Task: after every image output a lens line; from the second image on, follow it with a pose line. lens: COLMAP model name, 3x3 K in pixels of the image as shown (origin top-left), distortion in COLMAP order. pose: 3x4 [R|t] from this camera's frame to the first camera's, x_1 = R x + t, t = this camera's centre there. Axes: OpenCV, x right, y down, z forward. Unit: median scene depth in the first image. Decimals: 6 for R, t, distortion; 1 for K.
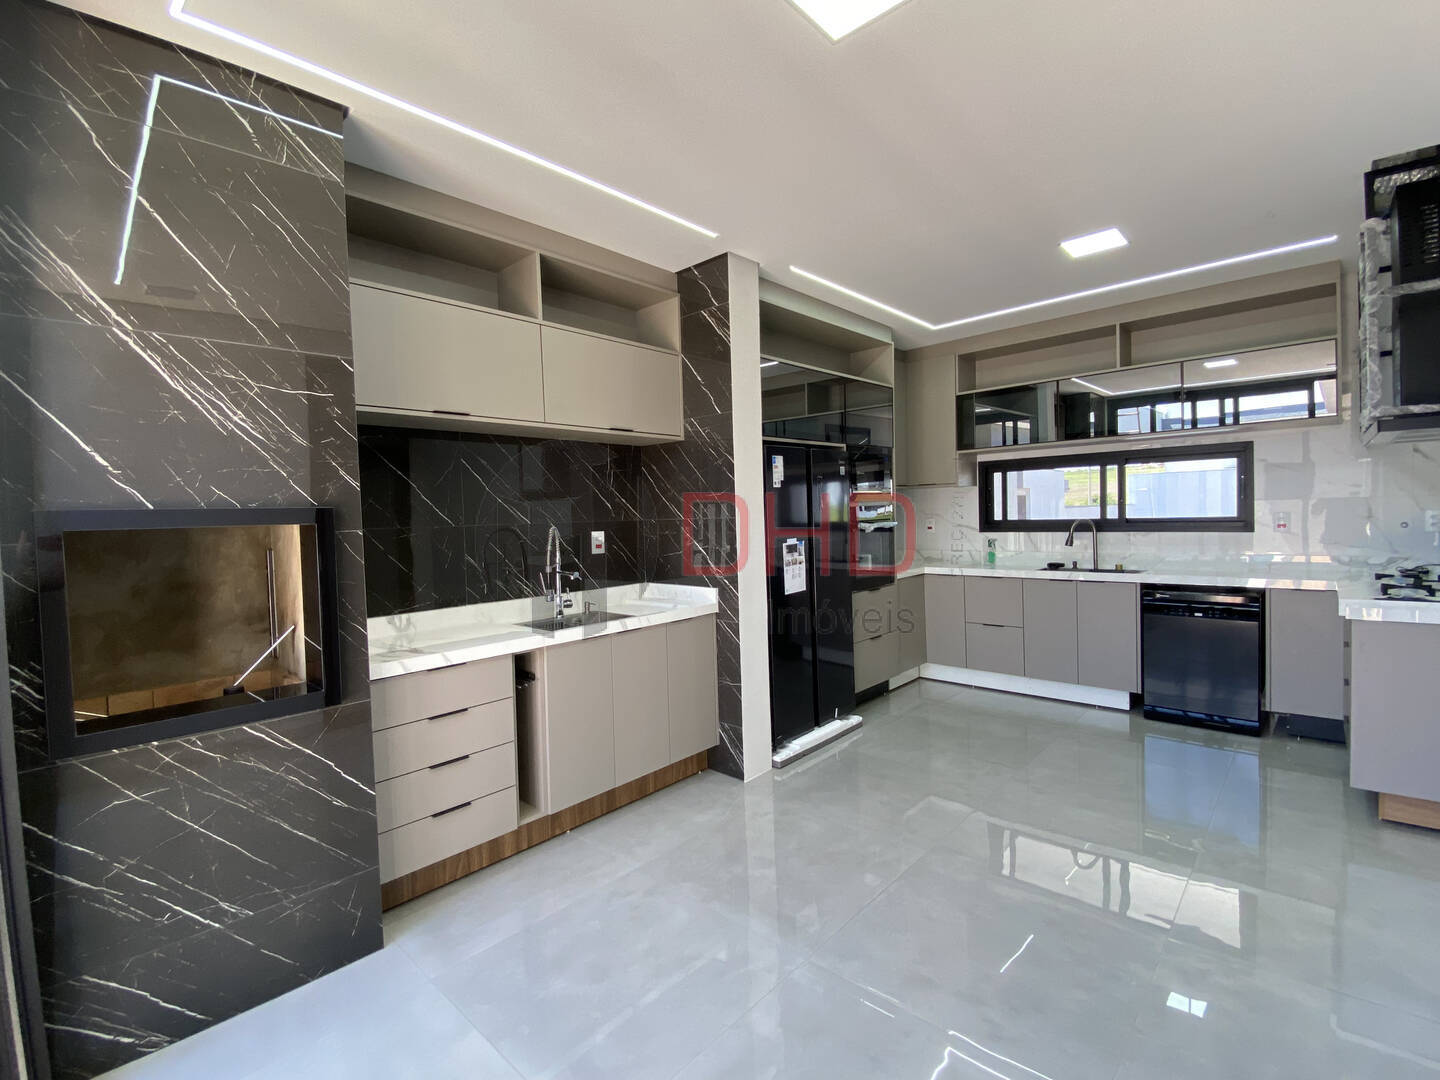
lens RADIAL K [[650.0, 0, 720.0], [0, 650.0, 540.0], [0, 0, 1]] dist [0.036694, -0.032973]
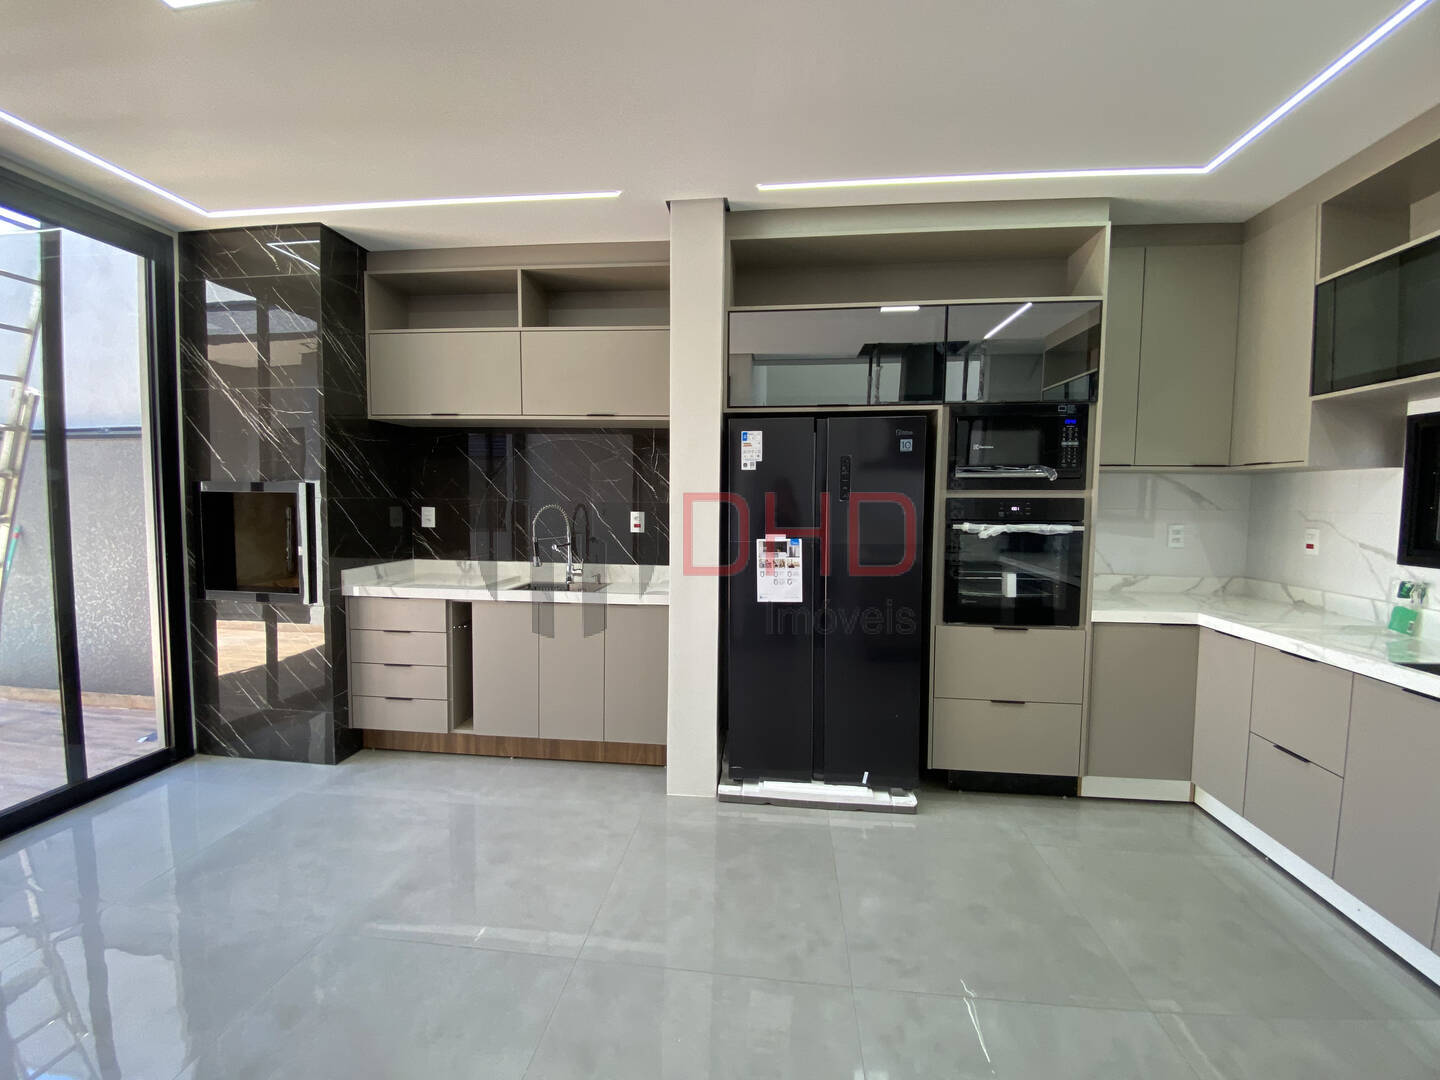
lens RADIAL K [[589.7, 0, 720.0], [0, 589.7, 540.0], [0, 0, 1]] dist [-0.001288, -0.000356]
pose [[0.596951, 0.092682, -0.796906, 0.665934], [-0.063550, 0.995646, 0.068192, -0.041245], [0.799757, 0.009936, 0.600242, 0.531123]]
